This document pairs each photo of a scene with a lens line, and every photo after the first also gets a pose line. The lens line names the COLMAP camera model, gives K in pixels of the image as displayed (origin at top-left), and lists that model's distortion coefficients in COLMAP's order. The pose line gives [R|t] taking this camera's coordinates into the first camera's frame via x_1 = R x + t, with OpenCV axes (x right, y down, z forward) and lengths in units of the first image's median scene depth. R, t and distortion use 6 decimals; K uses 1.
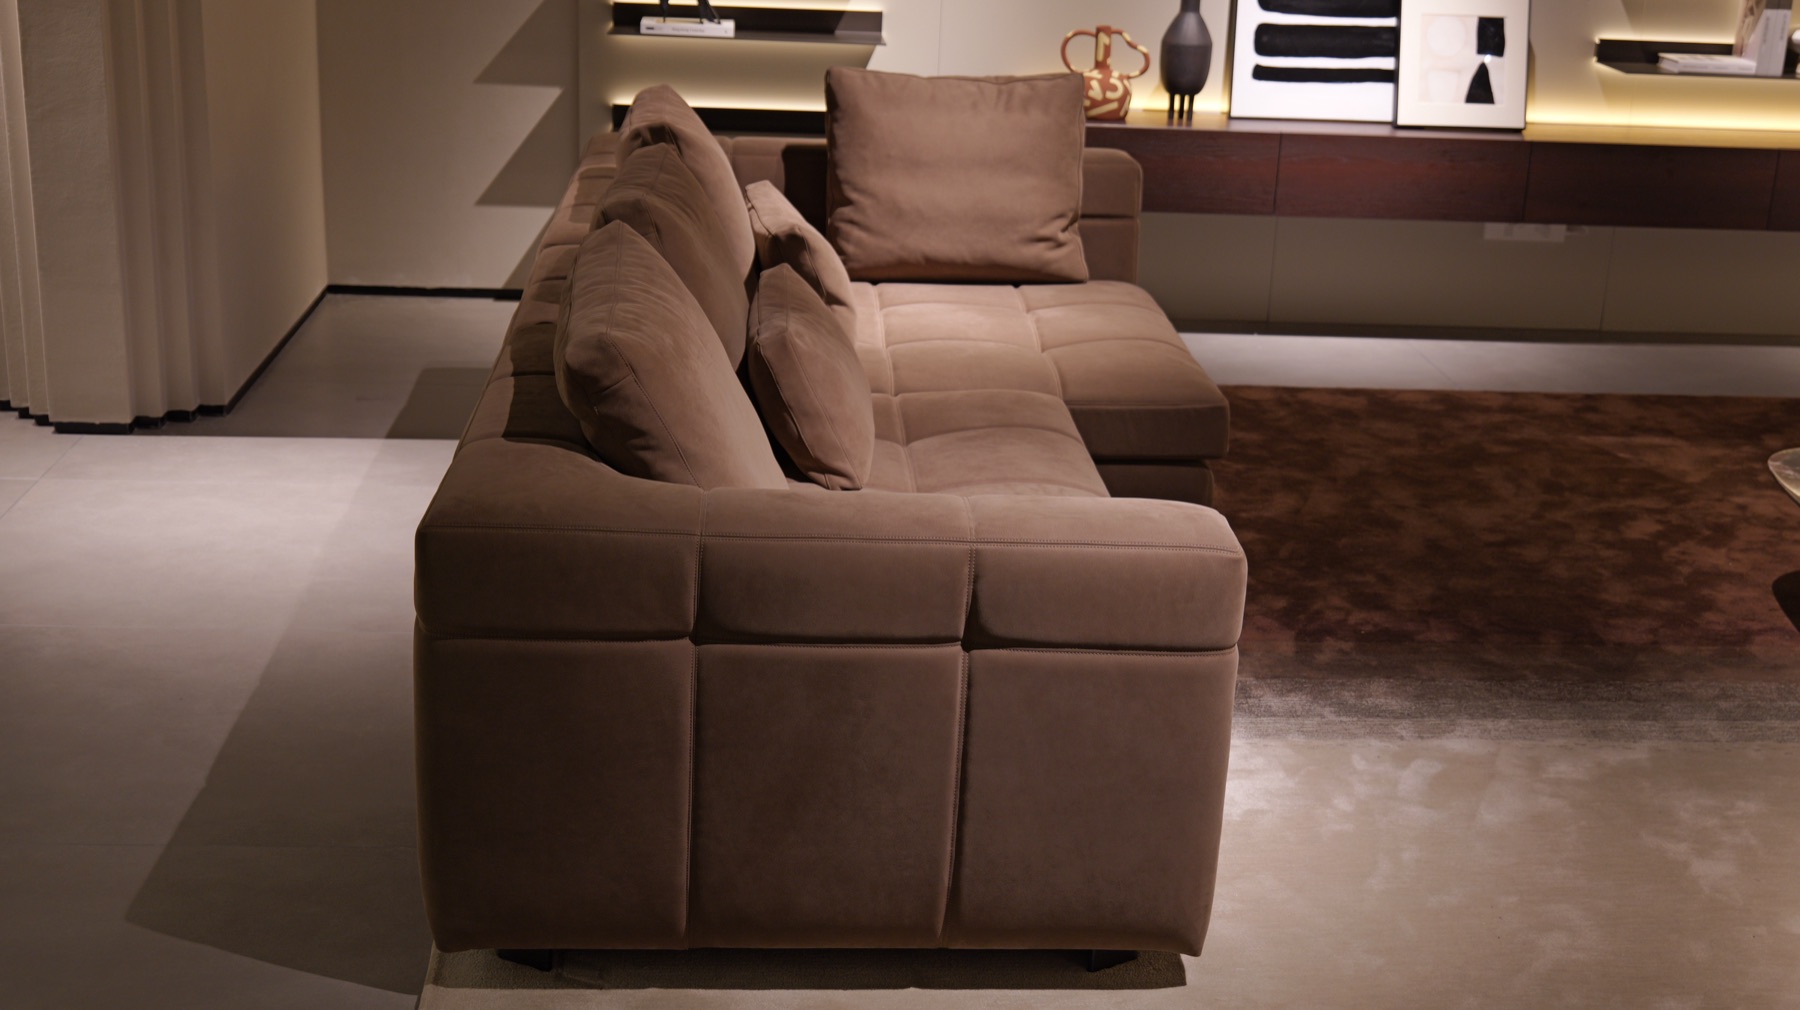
lens RADIAL K [[2291.3, 0, 900.0], [0, 2291.3, 505.0], [0, 0, 1]] dist [-0.007740, -0.044449]
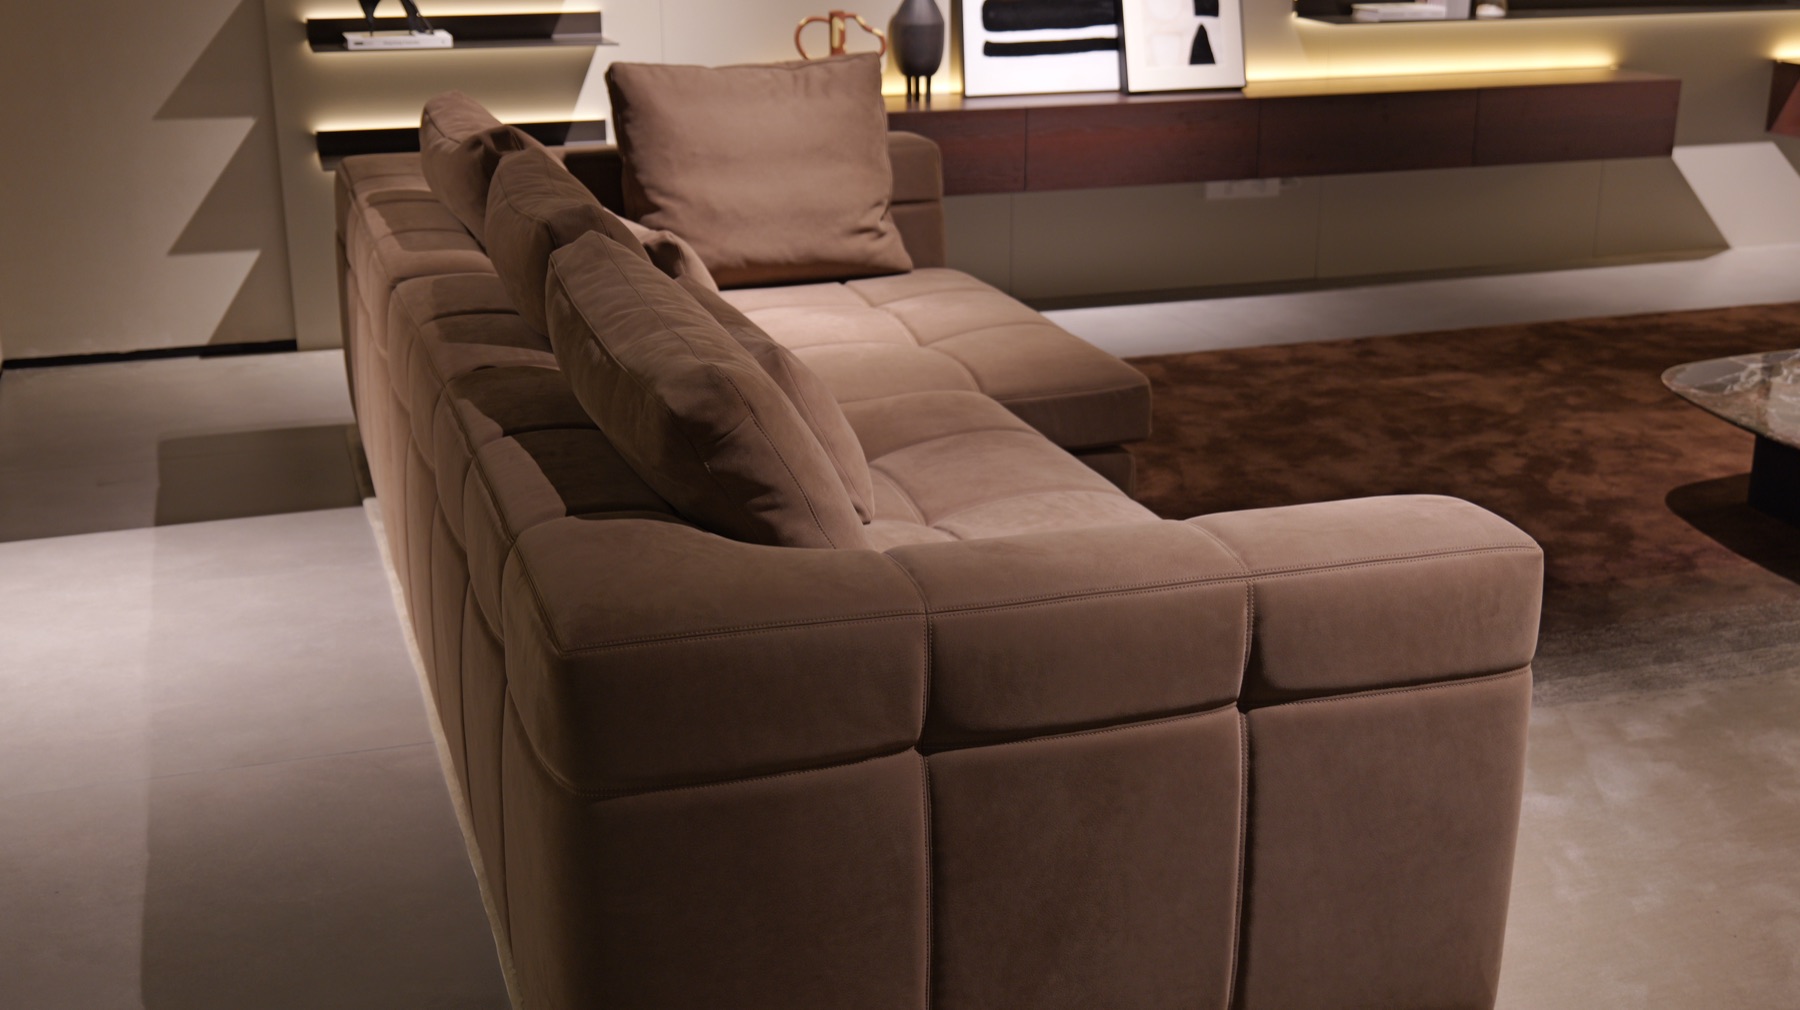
lens RADIAL K [[2064.8, 0, 909.7], [0, 2064.8, 510.7], [0, 0, 1]] dist [-0.005379, -0.025775]
pose [[0.964620, -0.119505, 0.235005, -0.133021], [0.117274, 0.992822, 0.023501, -0.019970], [-0.236126, 0.004891, 0.971710, 0.177544]]
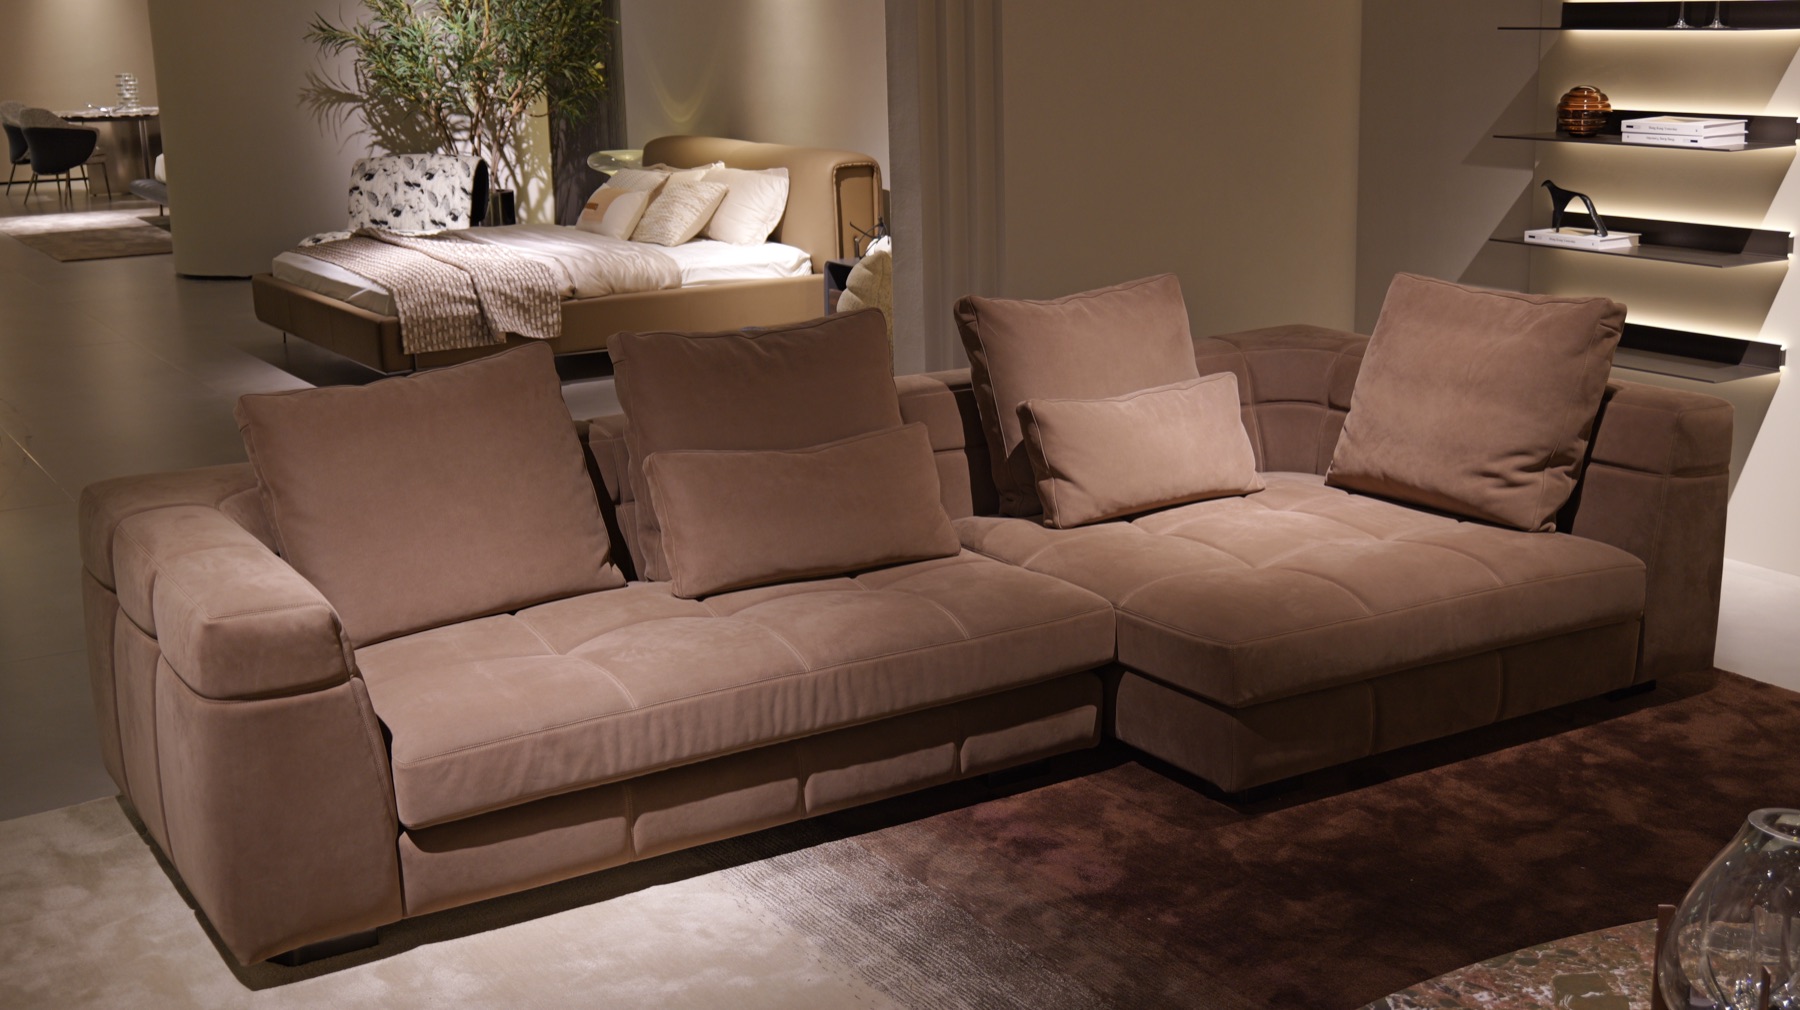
lens RADIAL K [[2086.9, 0, 900.0], [0, 2086.9, 505.0], [0, 0, 1]] dist [0.005643, 0.008425]
pose [[0.474871, 0.160396, -0.865315, 0.667078], [-0.228755, 0.971950, 0.054625, -0.096930], [0.849805, 0.172005, 0.498243, 0.401414]]
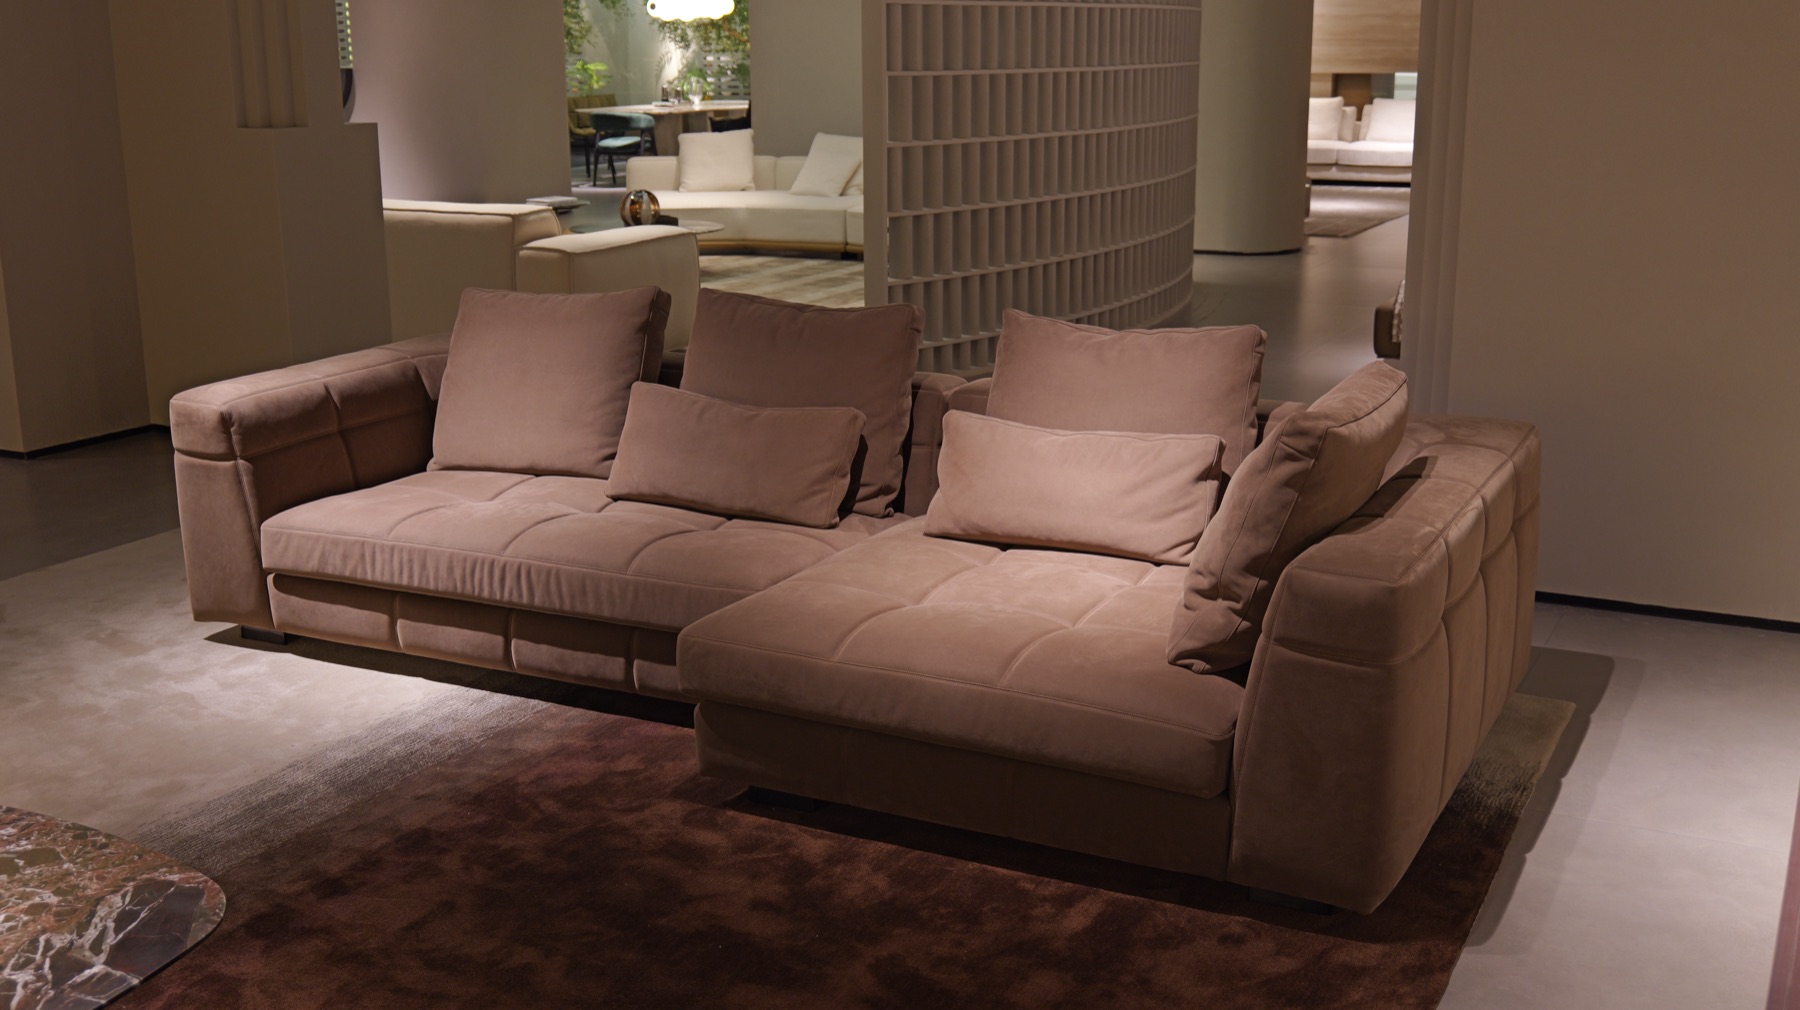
lens RADIAL K [[1919.0, 0, 920.1], [0, 1919.0, 501.5], [0, 0, 1]] dist [0.005972, 0.012371]
pose [[-0.499075, 0.172917, -0.849131, 0.656005], [-0.275946, 0.897166, 0.344886, -0.355213], [0.821448, 0.406438, -0.400038, 1.218553]]
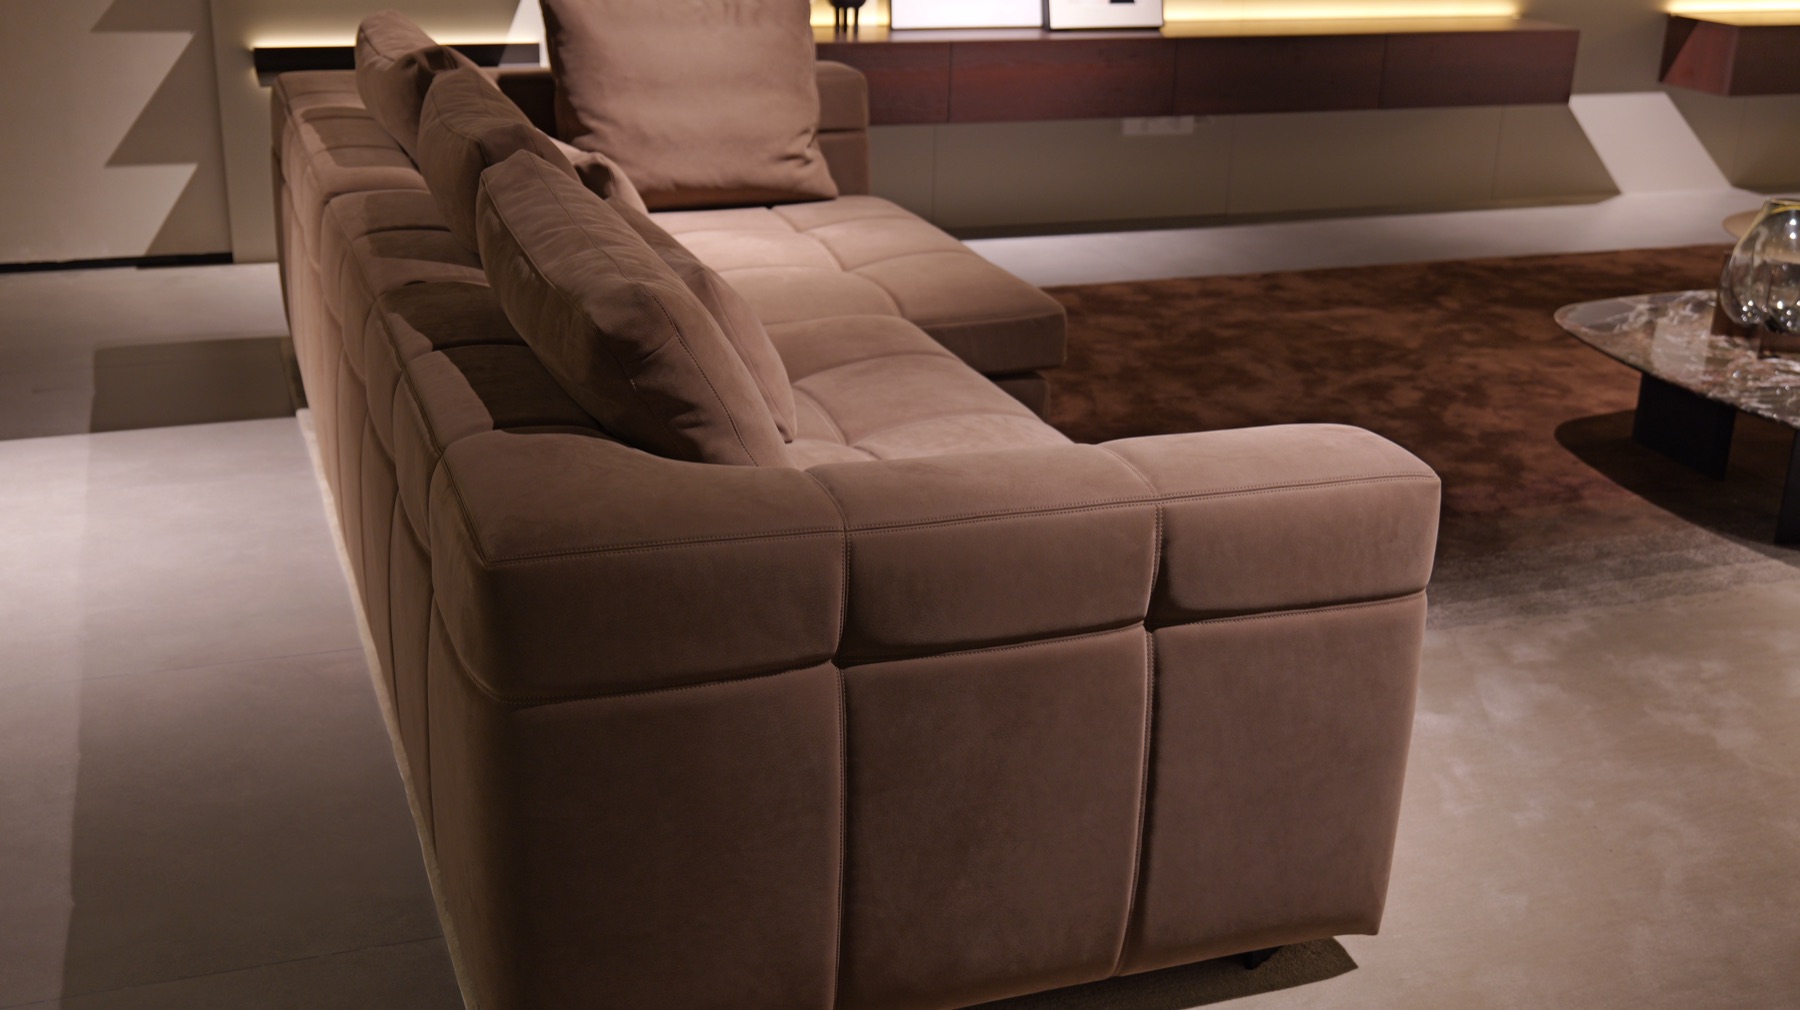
lens RADIAL K [[1983.8, 0, 900.0], [0, 1983.8, 505.0], [0, 0, 1]] dist [-0.003464, -0.018472]
pose [[0.957916, -0.112085, 0.264260, -0.131609], [0.098641, 0.993085, 0.063650, -0.019590], [-0.269567, -0.034904, 0.962349, 0.182711]]
